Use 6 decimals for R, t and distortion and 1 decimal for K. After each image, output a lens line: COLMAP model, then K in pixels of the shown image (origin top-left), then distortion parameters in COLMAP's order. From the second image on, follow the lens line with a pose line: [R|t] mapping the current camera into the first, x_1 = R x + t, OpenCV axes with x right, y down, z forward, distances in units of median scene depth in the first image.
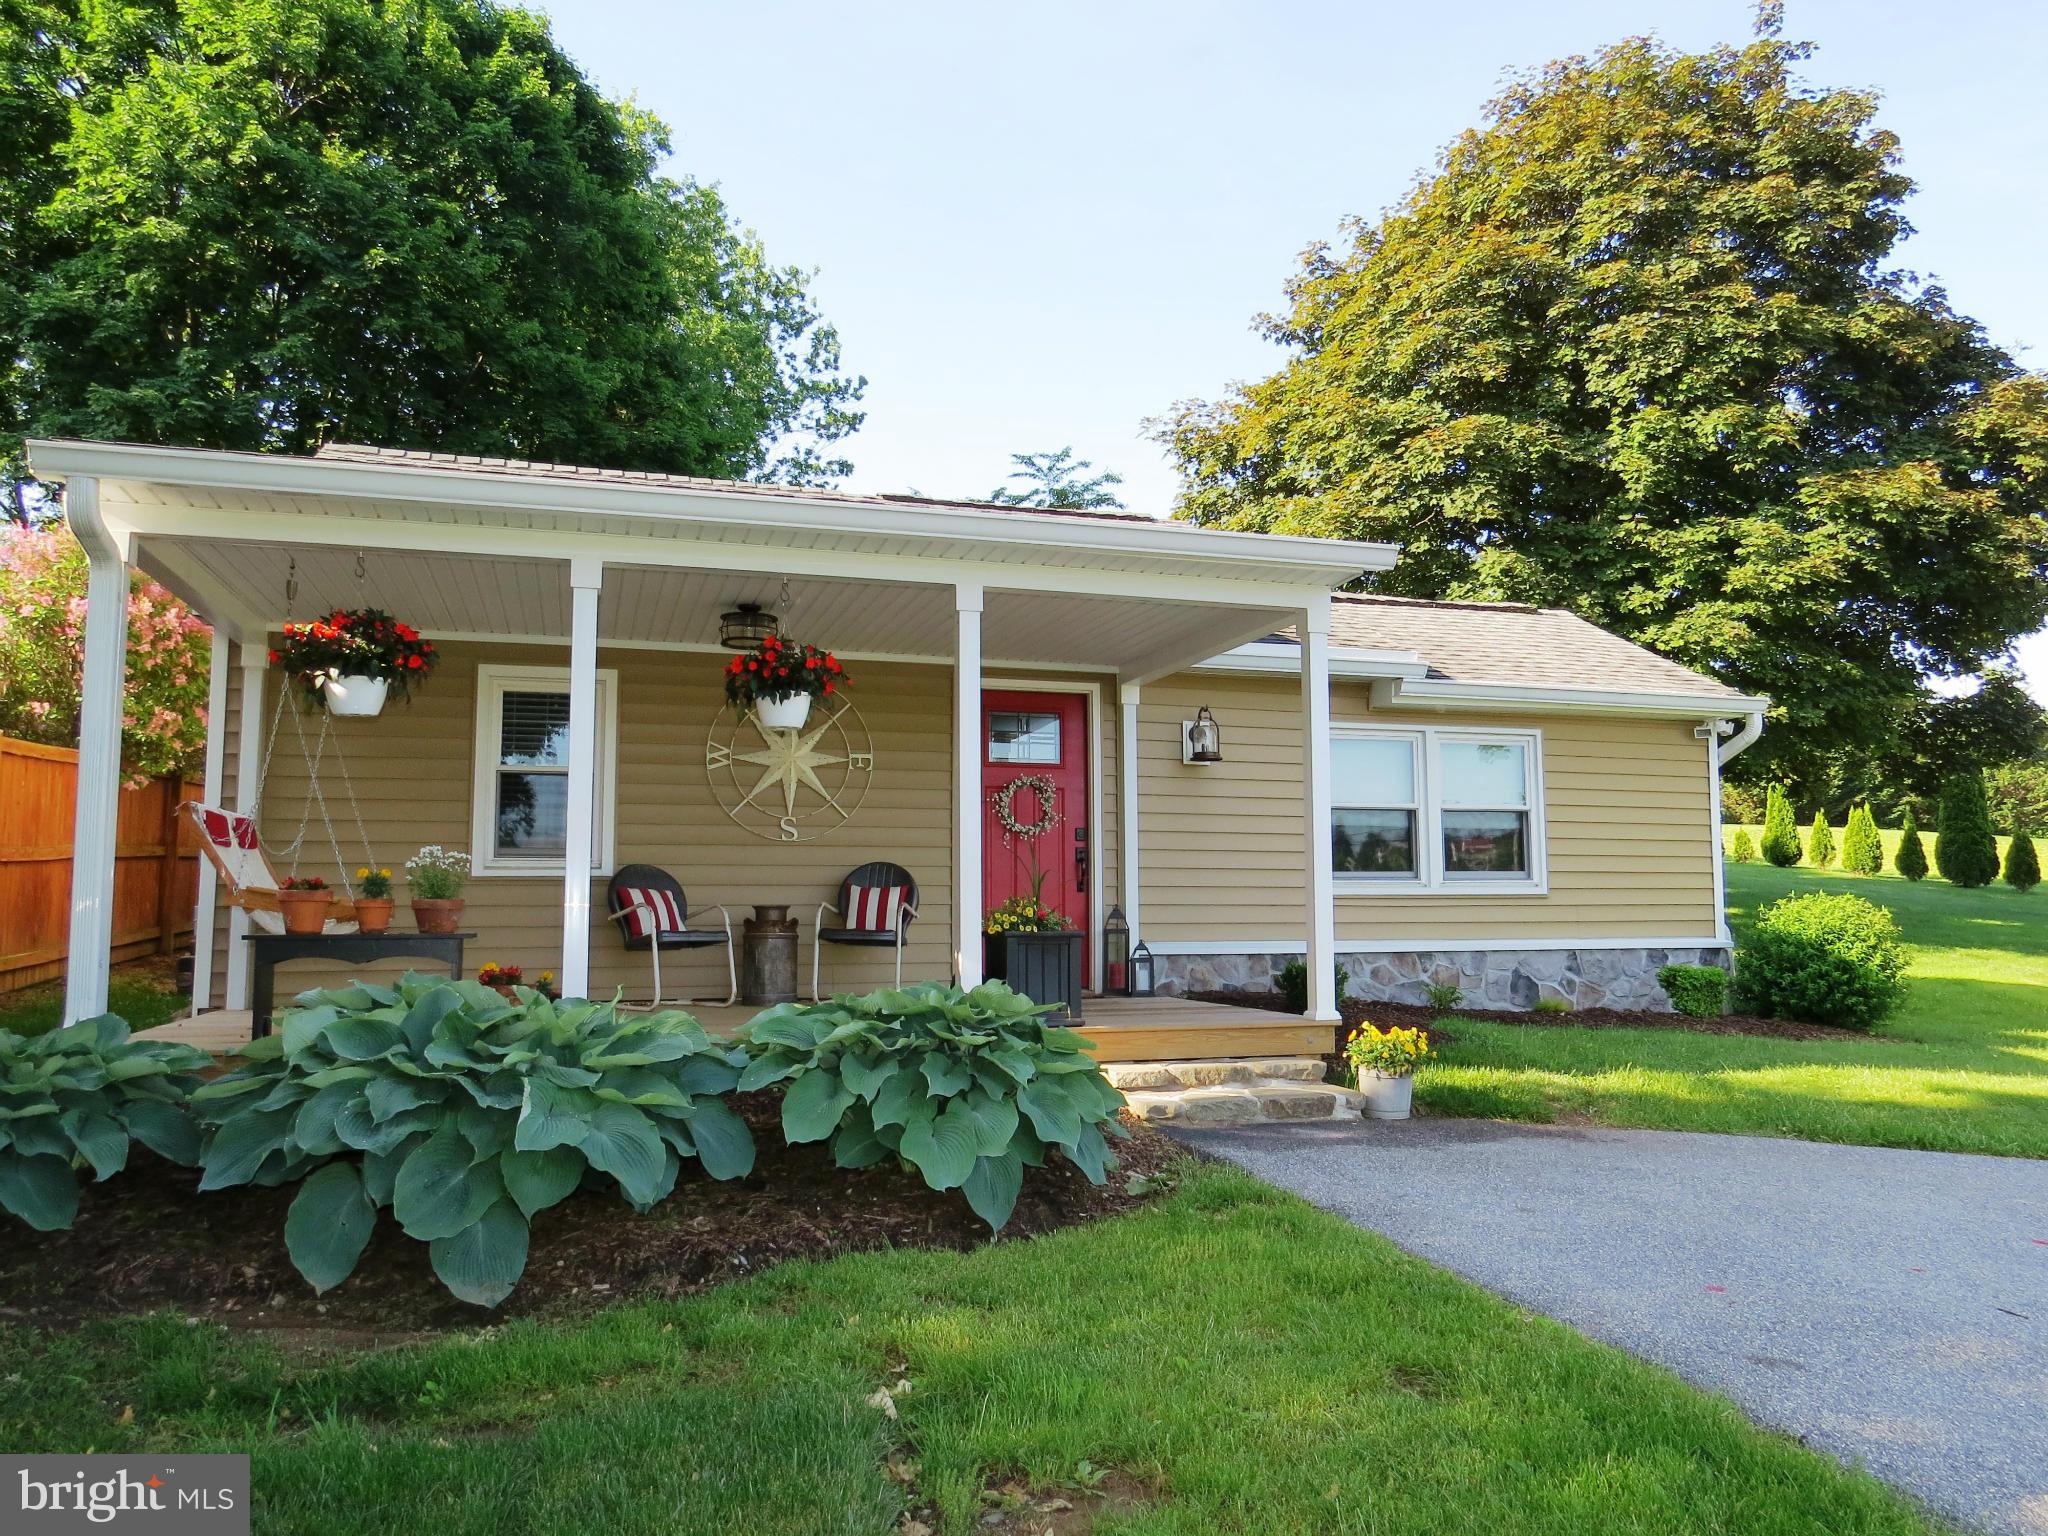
lens RADIAL K [[1452.9, 0, 1024.4], [0, 1452.9, 769.2], [0, 0, 1]] dist [-0.040216, -0.007203]
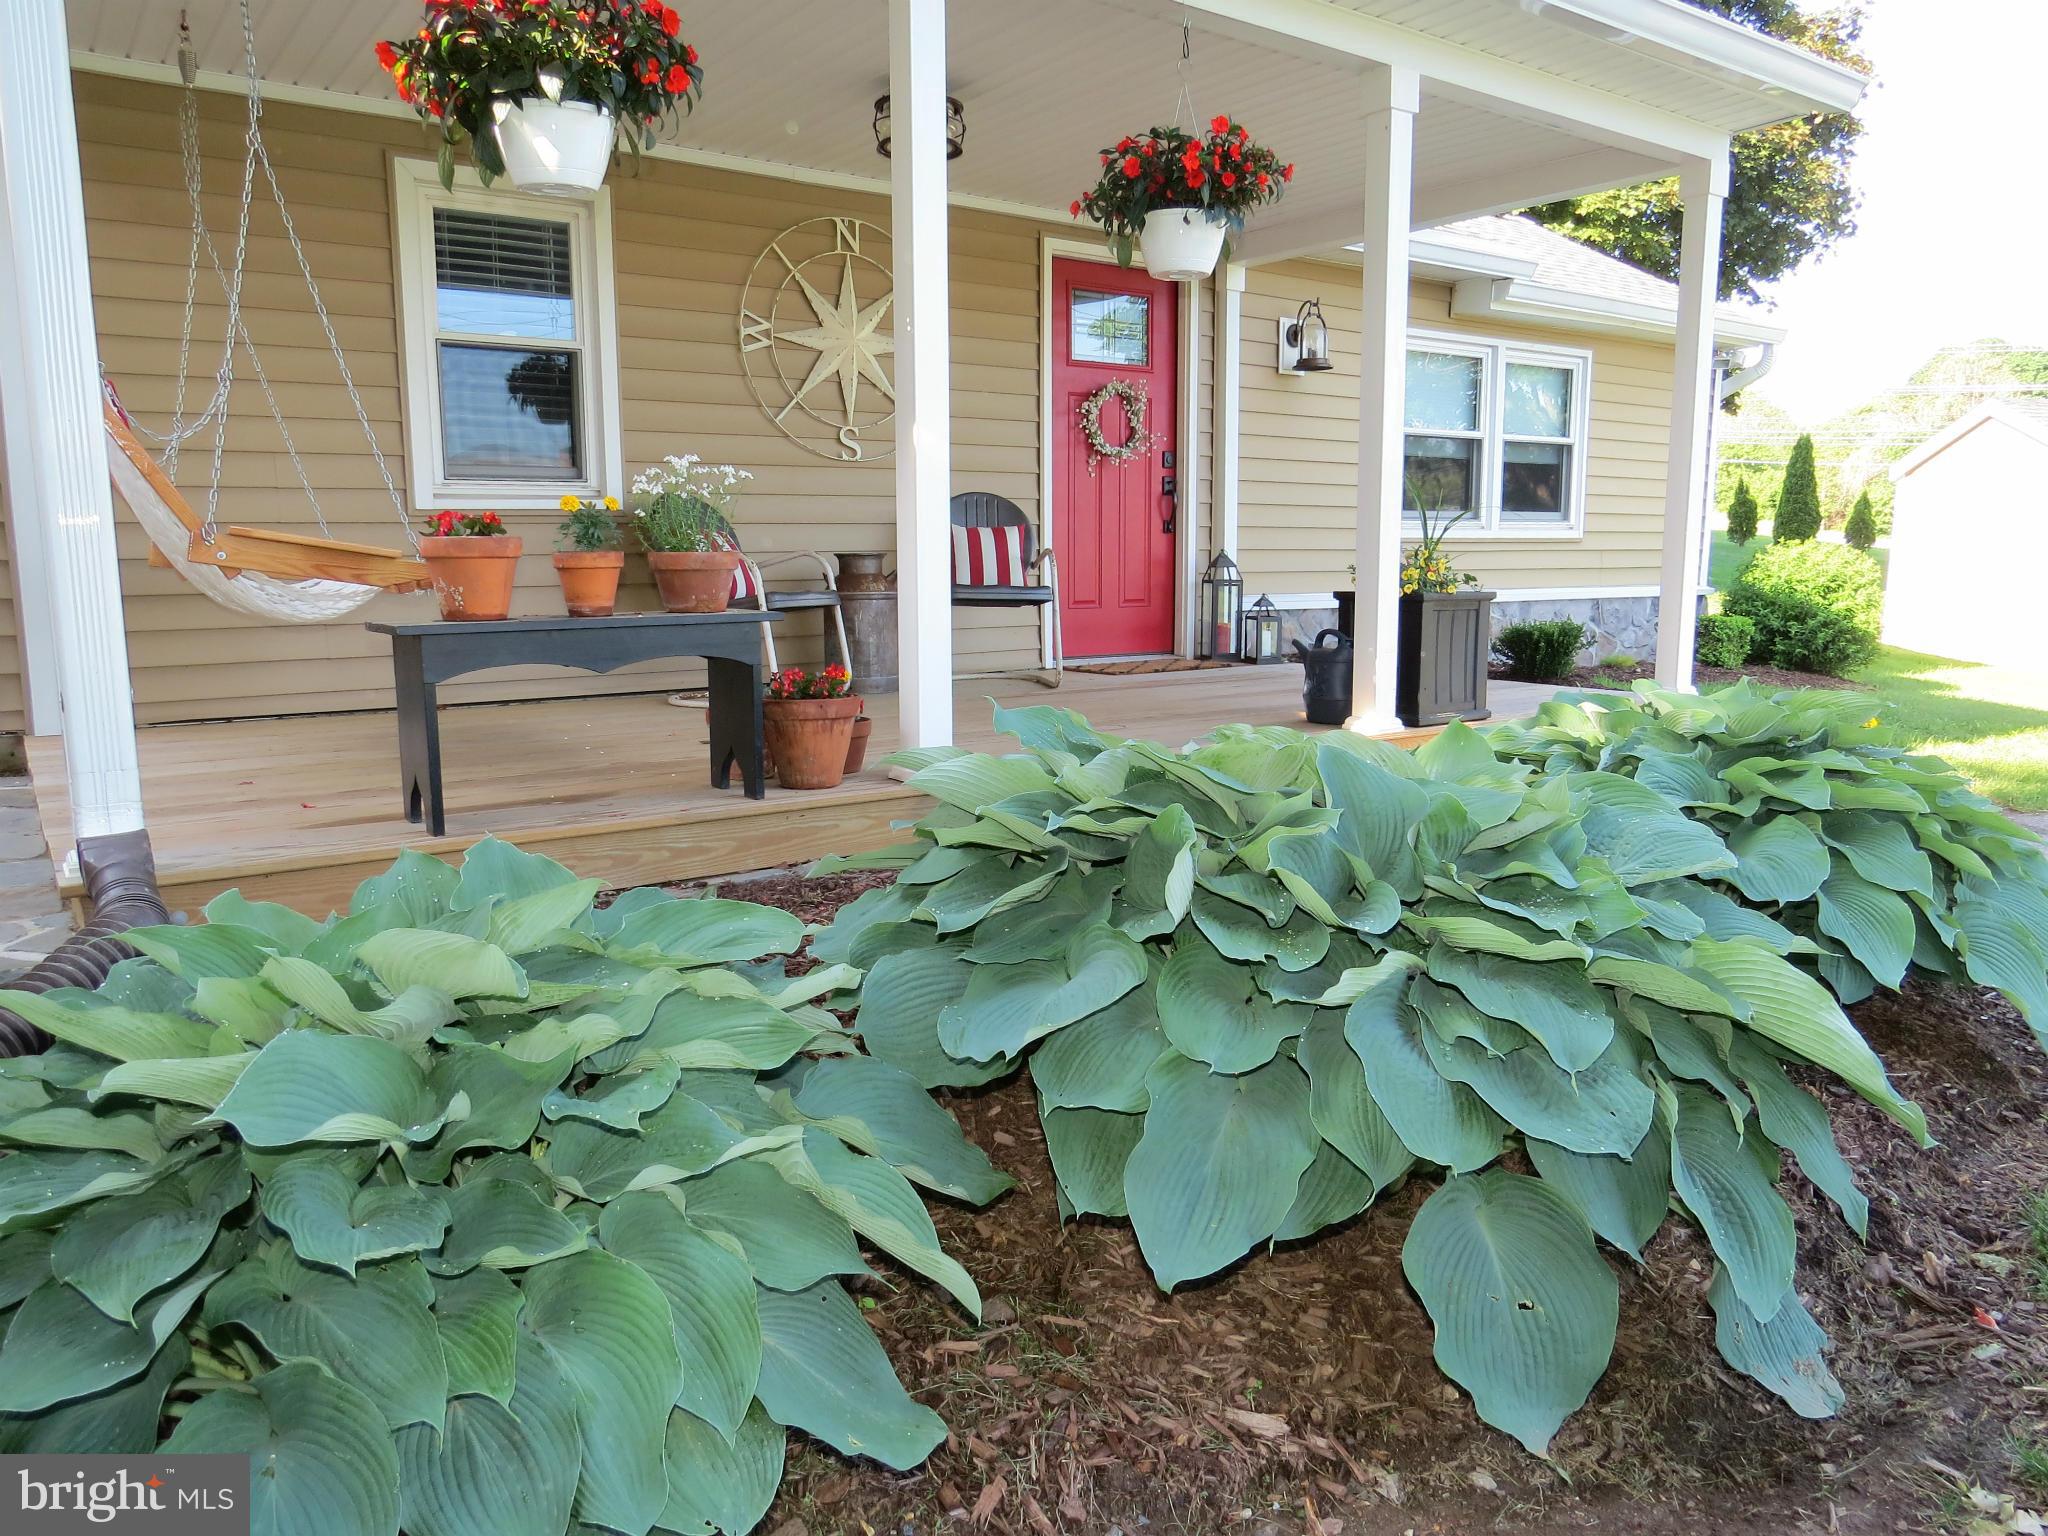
lens RADIAL K [[1452.9, 0, 1025.4], [0, 1452.9, 775.7], [0, 0, 1]] dist [-0.040216, -0.007203]
pose [[0.946071, -0.050626, 0.319980, -0.286099], [-0.032662, 0.967775, 0.249688, 0.016903], [-0.322309, -0.246673, 0.913930, 0.258609]]
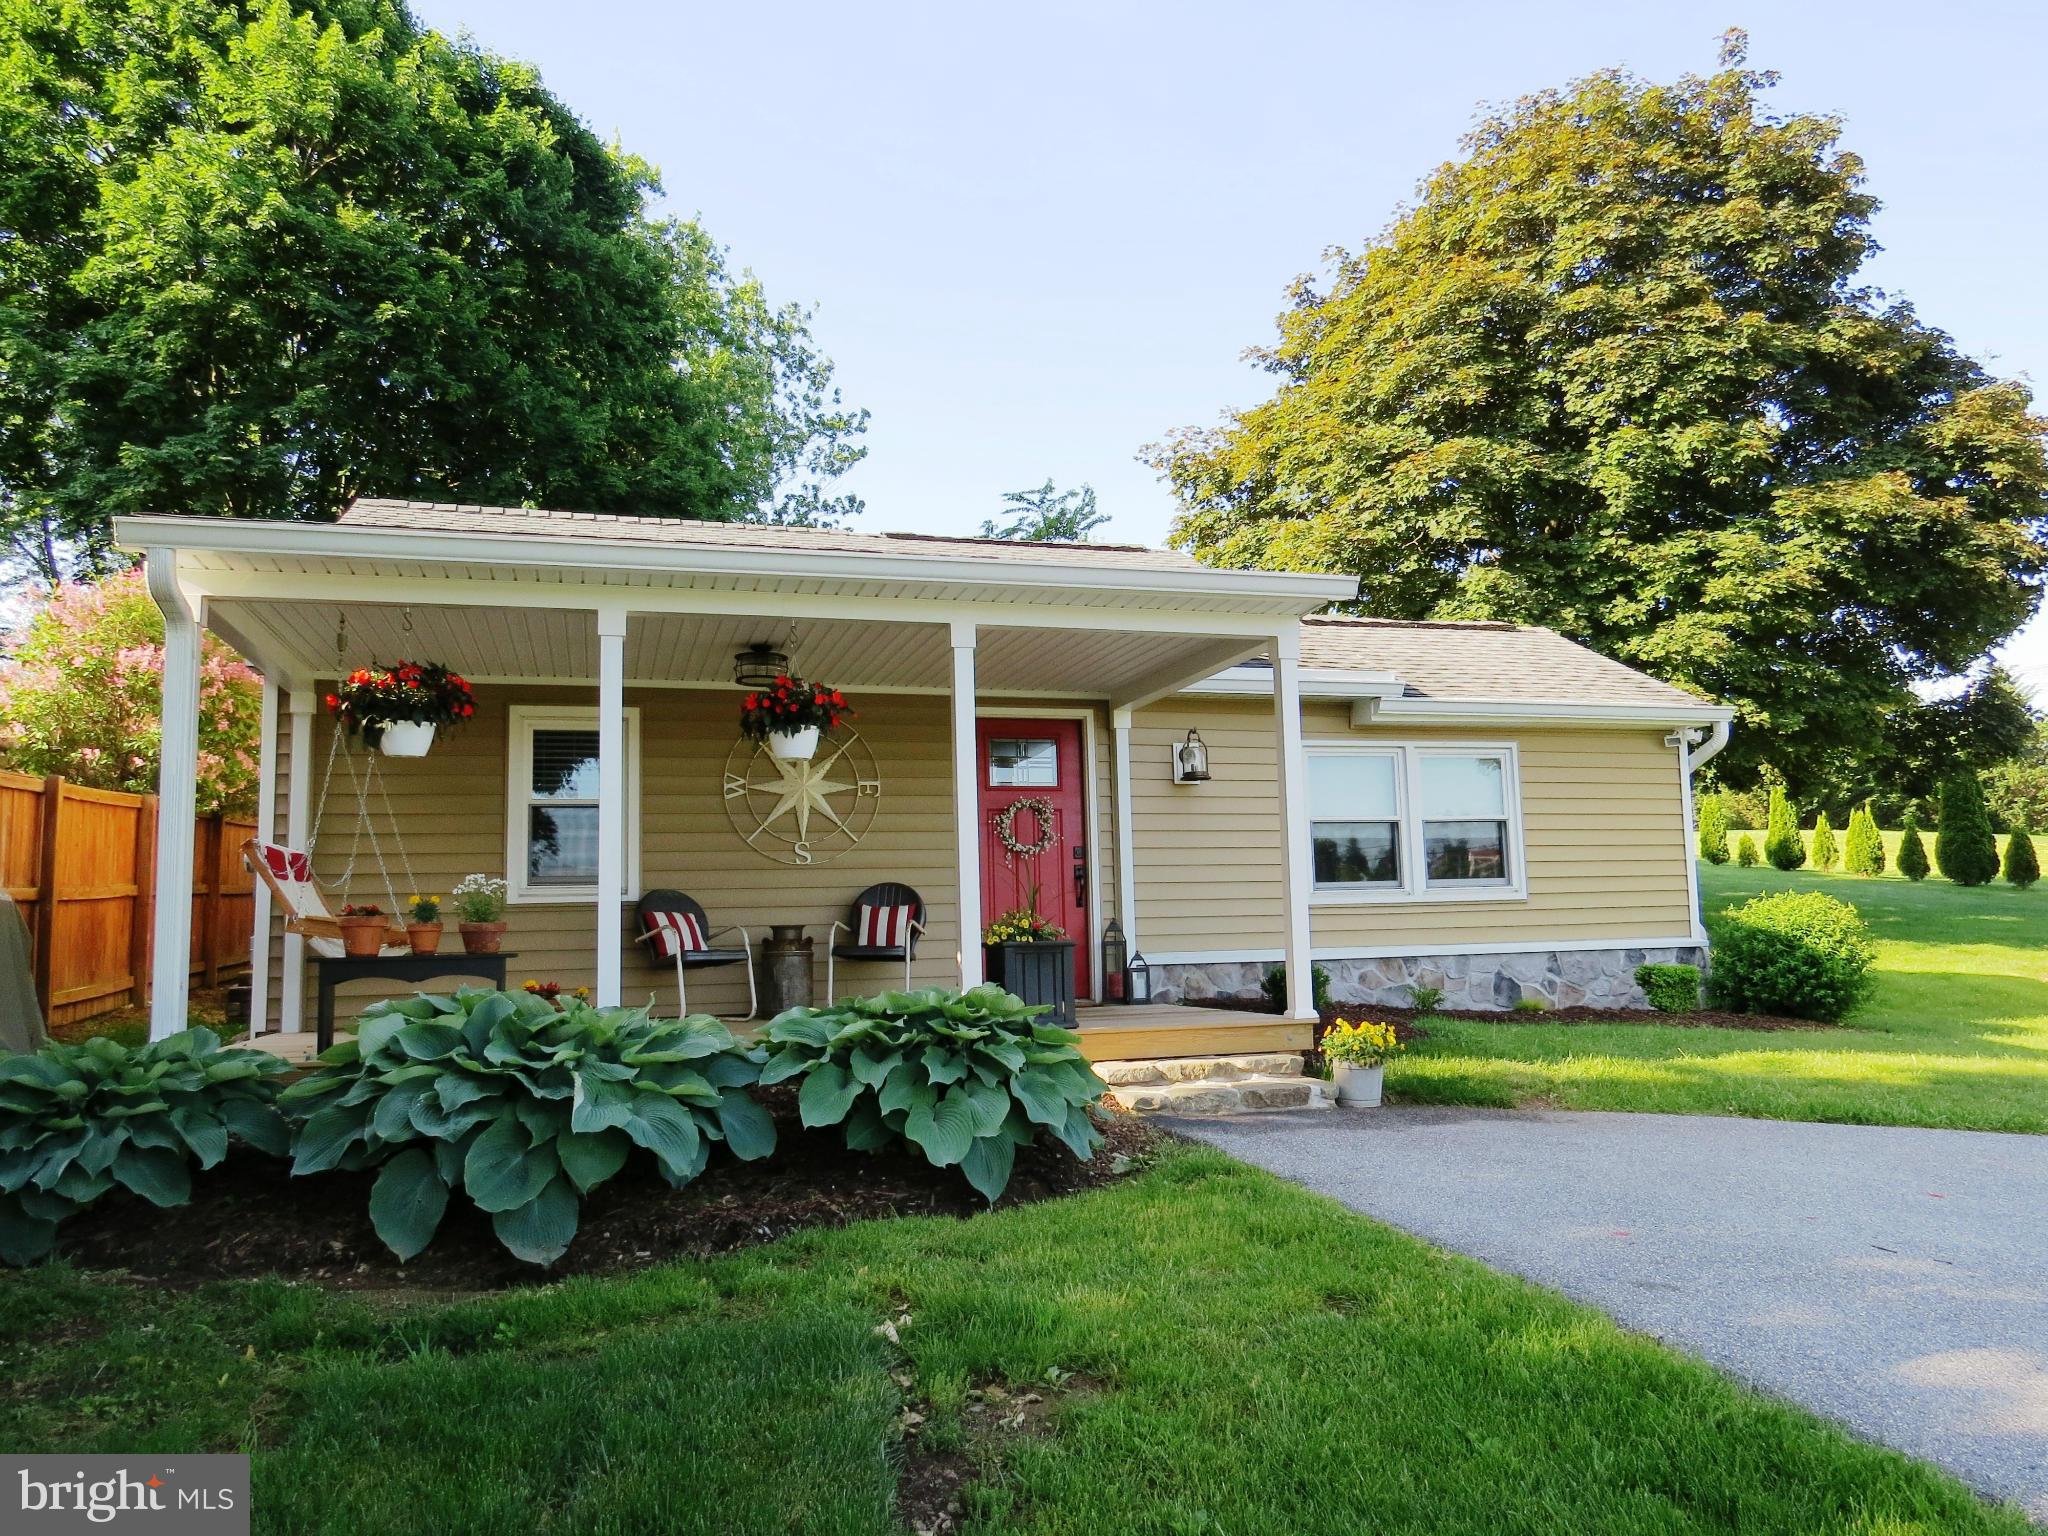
lens RADIAL K [[1452.9, 0, 1025.9], [0, 1452.9, 770.1], [0, 0, 1]] dist [-0.040216, -0.007203]
pose [[0.999675, -0.024056, -0.008466, 0.010644], [0.023925, 0.999598, -0.015207, 0.000510], [0.008828, 0.014999, 0.999849, -0.055103]]
